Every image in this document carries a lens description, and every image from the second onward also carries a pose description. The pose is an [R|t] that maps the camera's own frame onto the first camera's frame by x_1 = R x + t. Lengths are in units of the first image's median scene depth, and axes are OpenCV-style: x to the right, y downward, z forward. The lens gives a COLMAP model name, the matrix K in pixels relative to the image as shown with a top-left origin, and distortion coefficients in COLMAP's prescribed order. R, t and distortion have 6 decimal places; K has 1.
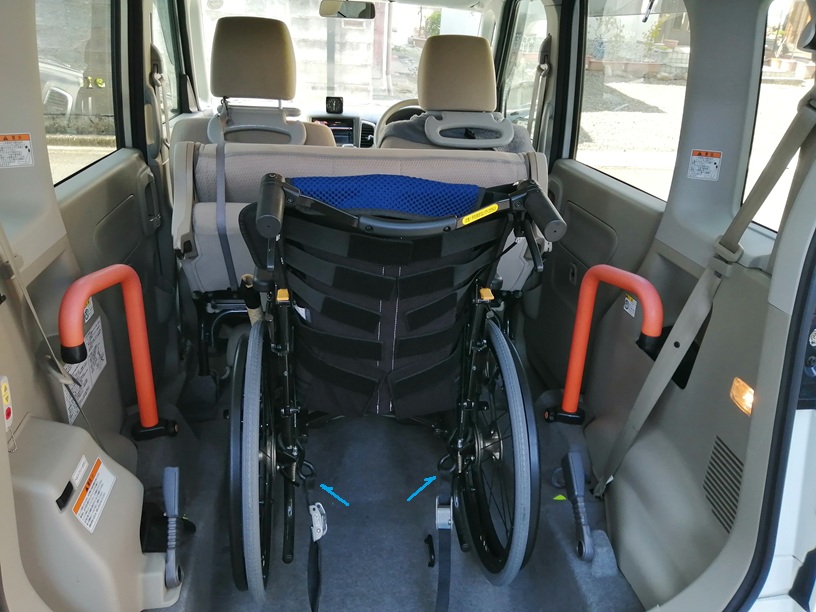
lens RADIAL K [[652.6, 0, 406.0], [0, 652.6, 303.7], [0, 0, 1]] dist [0.077791, -0.100922]
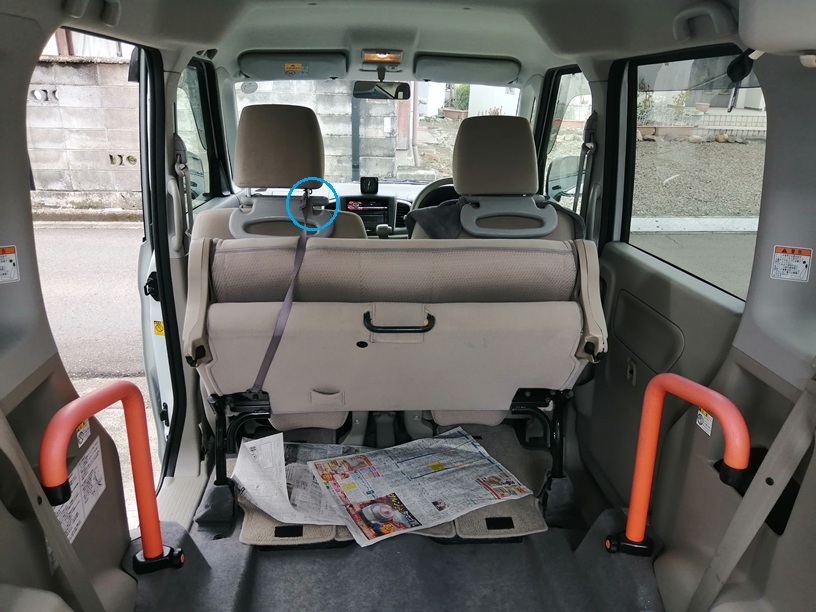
lens RADIAL K [[637.3, 0, 411.4], [0, 637.3, 300.1], [0, 0, 1]] dist [0.013067, -0.013042]
pose [[0.998550, -0.009290, -0.053033, 0.006354], [0.004611, 0.996139, -0.087664, -0.086471], [0.053642, 0.087292, 0.994737, 0.147556]]
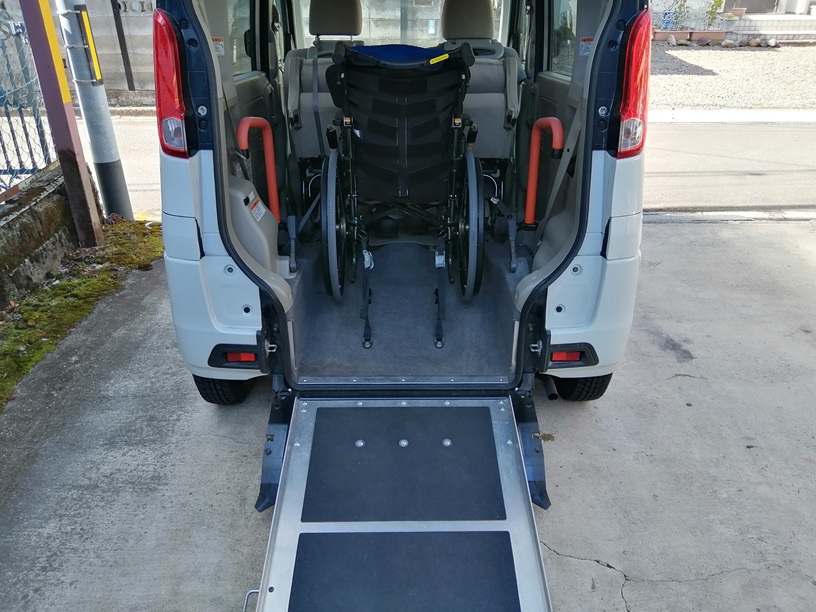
lens RADIAL K [[652.6, 0, 404.8], [0, 652.6, 310.0], [0, 0, 1]] dist [0.077791, -0.100922]
pose [[0.991247, 0.006317, -0.131869, 0.189884], [-0.004093, 0.999845, 0.017132, 0.412344], [0.131957, -0.016442, 0.991119, -0.717596]]
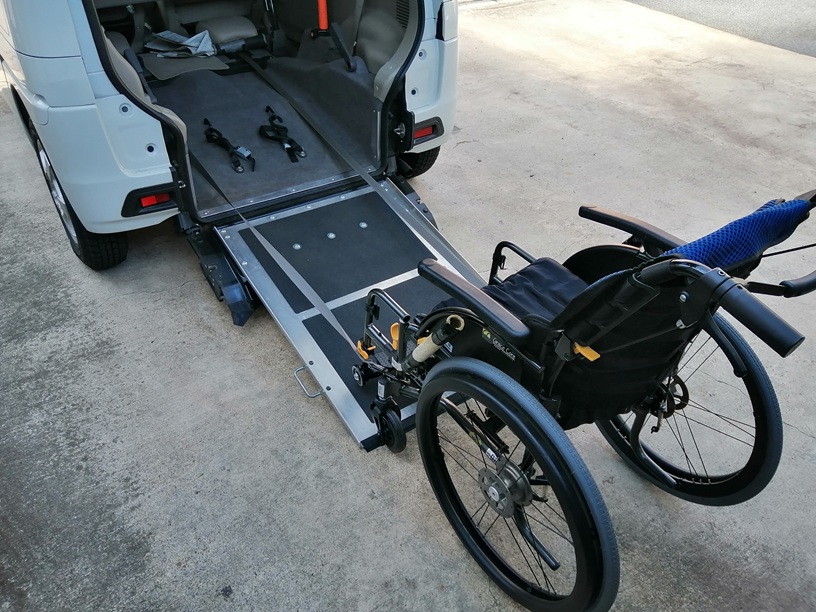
lens RADIAL K [[652.6, 0, 411.1], [0, 652.6, 302.6], [0, 0, 1]] dist [0.077791, -0.100922]
pose [[0.888263, -0.301410, 0.346613, -0.429165], [0.206543, 0.936098, 0.284712, 0.458129], [-0.410279, -0.181309, 0.893755, -0.887110]]
